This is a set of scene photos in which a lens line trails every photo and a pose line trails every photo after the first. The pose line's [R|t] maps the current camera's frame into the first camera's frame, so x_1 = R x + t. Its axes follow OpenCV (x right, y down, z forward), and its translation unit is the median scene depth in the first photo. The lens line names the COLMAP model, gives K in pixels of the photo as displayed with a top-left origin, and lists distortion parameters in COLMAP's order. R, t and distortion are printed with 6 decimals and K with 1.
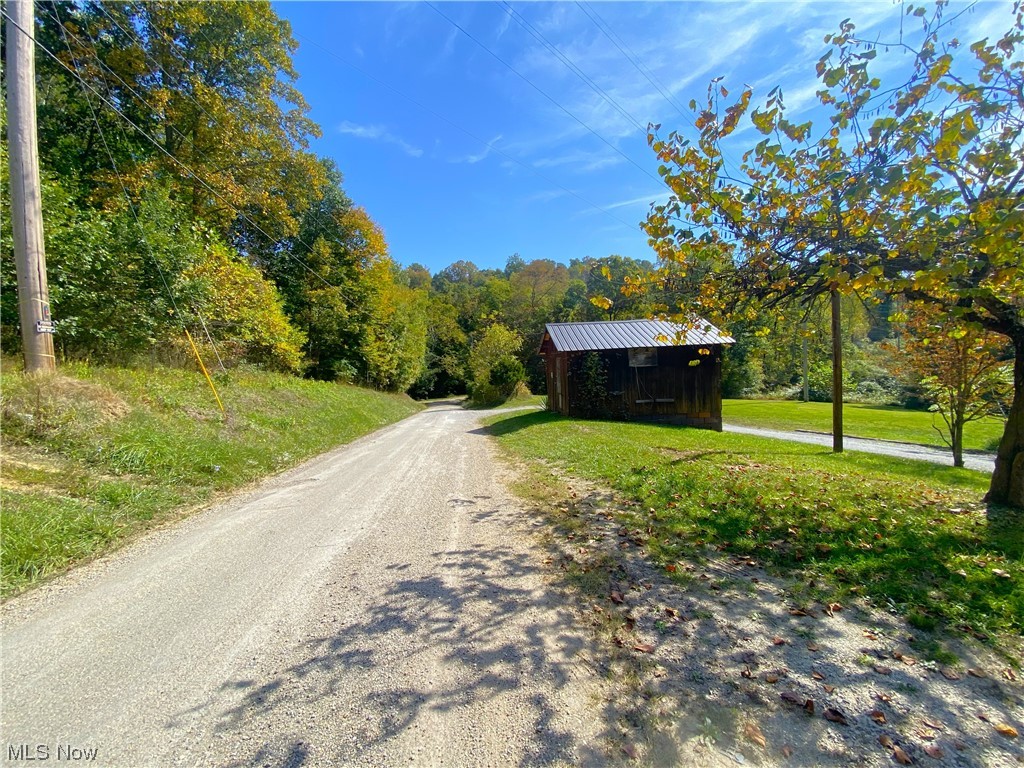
lens RADIAL K [[409.6, 0, 508.2], [0, 409.6, 396.5], [0, 0, 1]] dist [0.001956, -0.000035]
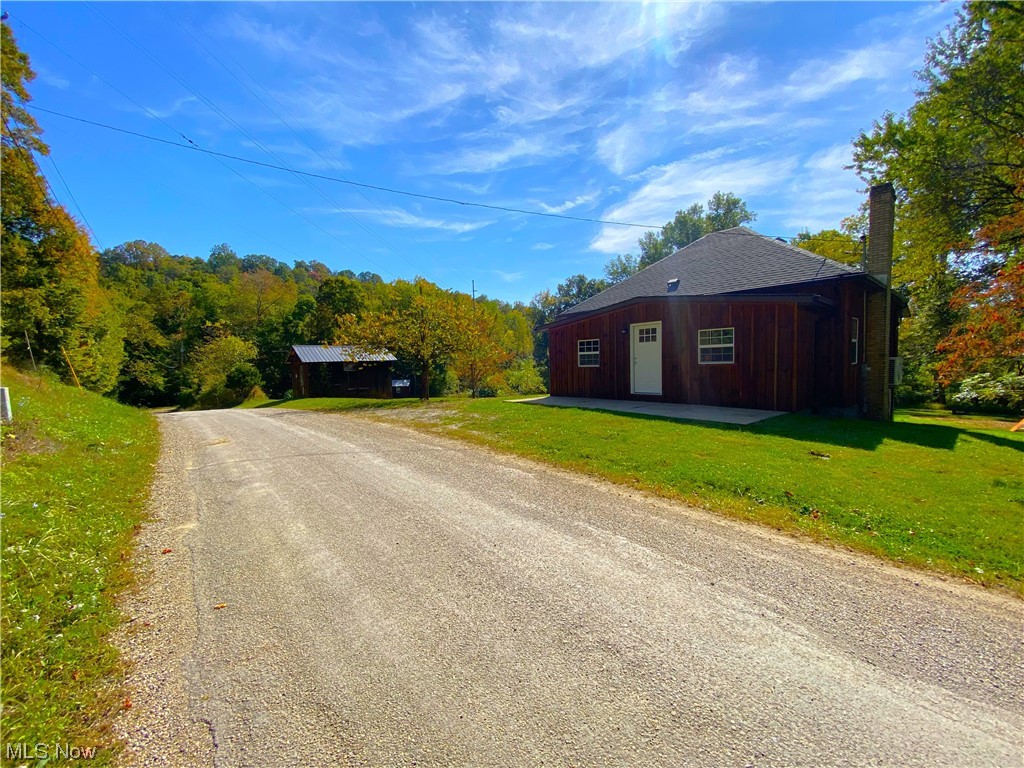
lens RADIAL K [[409.6, 0, 508.2], [0, 409.6, 396.5], [0, 0, 1]] dist [0.001956, -0.000035]
pose [[0.811991, -0.027287, 0.583032, -0.035857], [0.040027, 0.999158, -0.008984, 0.016930], [-0.582296, 0.030632, 0.812400, -0.179947]]
